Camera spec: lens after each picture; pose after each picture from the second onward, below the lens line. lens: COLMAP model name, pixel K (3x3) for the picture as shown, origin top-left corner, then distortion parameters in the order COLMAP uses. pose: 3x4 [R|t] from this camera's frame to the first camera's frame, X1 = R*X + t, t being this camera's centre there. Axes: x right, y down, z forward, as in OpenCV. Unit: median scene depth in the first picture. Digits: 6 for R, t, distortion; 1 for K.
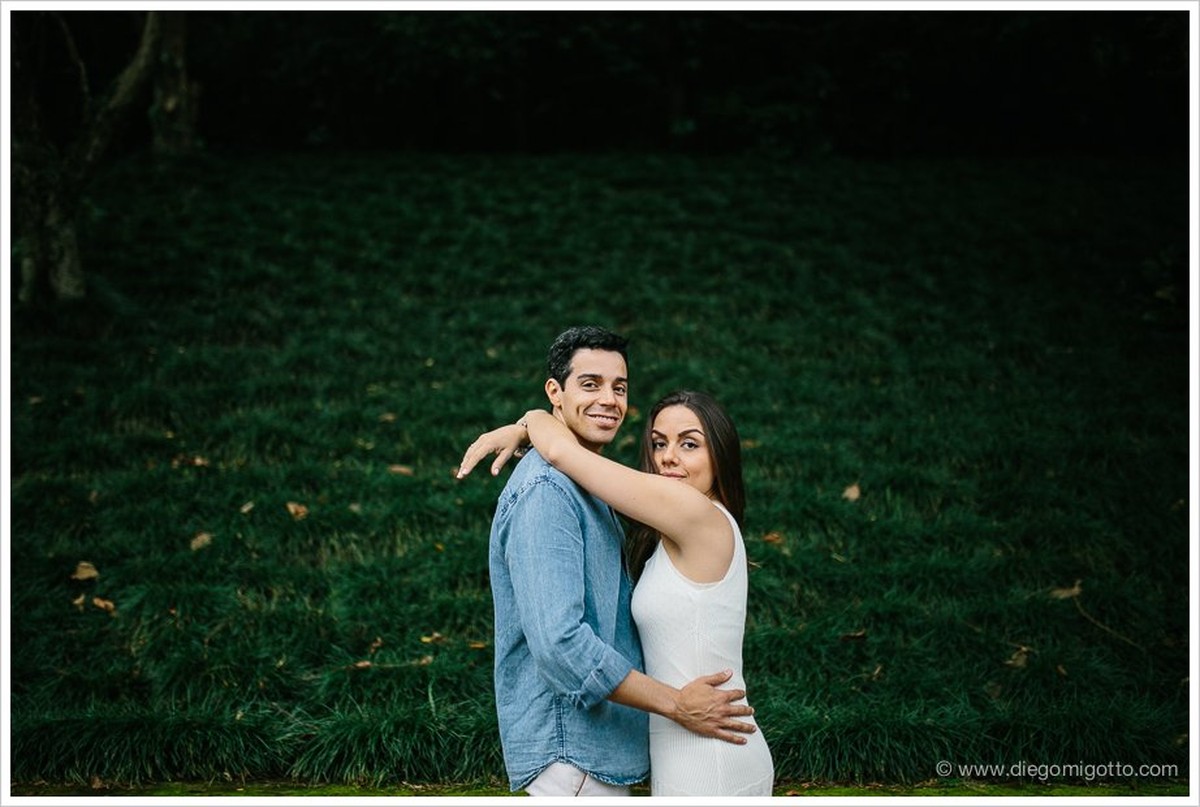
lens RADIAL K [[1182.4, 0, 600.0], [0, 1182.4, 403.5], [0, 0, 1]] dist [-0.066928, -0.001850]
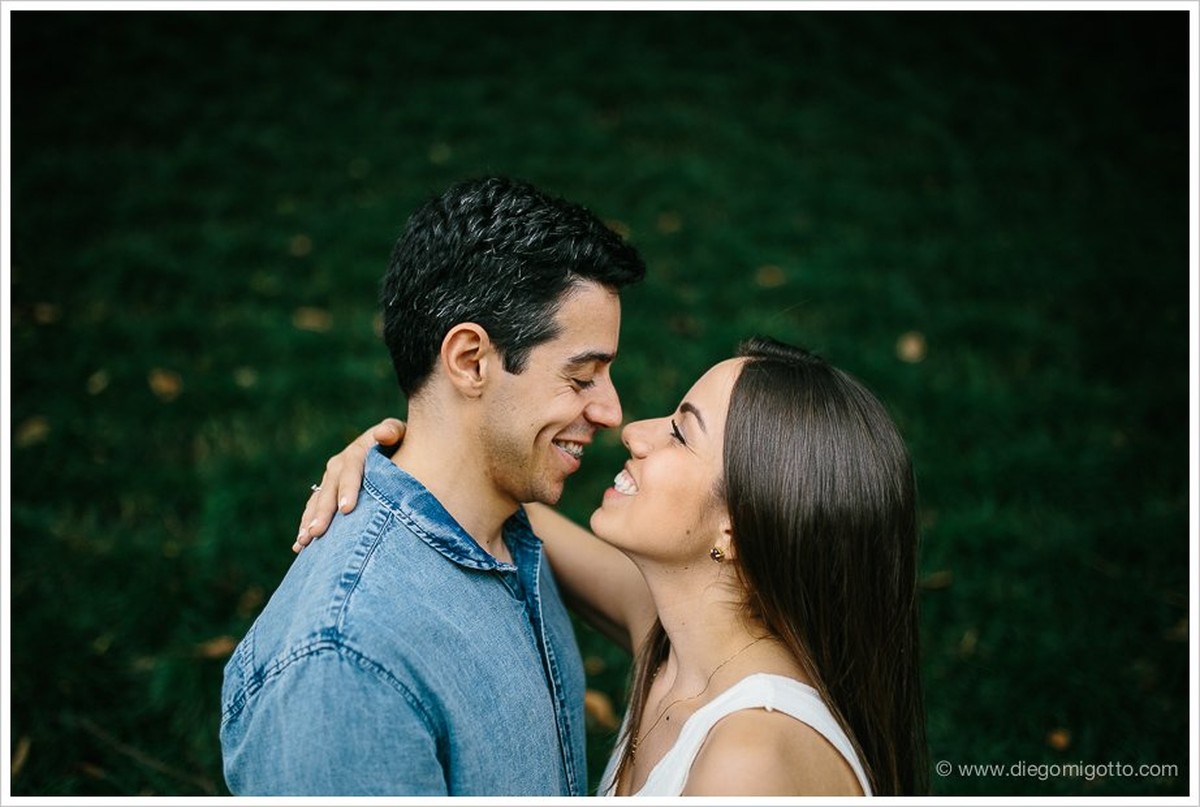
lens RADIAL K [[1182.4, 0, 600.0], [0, 1182.4, 403.5], [0, 0, 1]] dist [-0.066928, -0.001850]
pose [[0.999862, -0.015957, 0.004525, 0.012338], [0.014863, 0.983086, 0.182541, -0.025716], [-0.007361, -0.182448, 0.983188, 0.240022]]
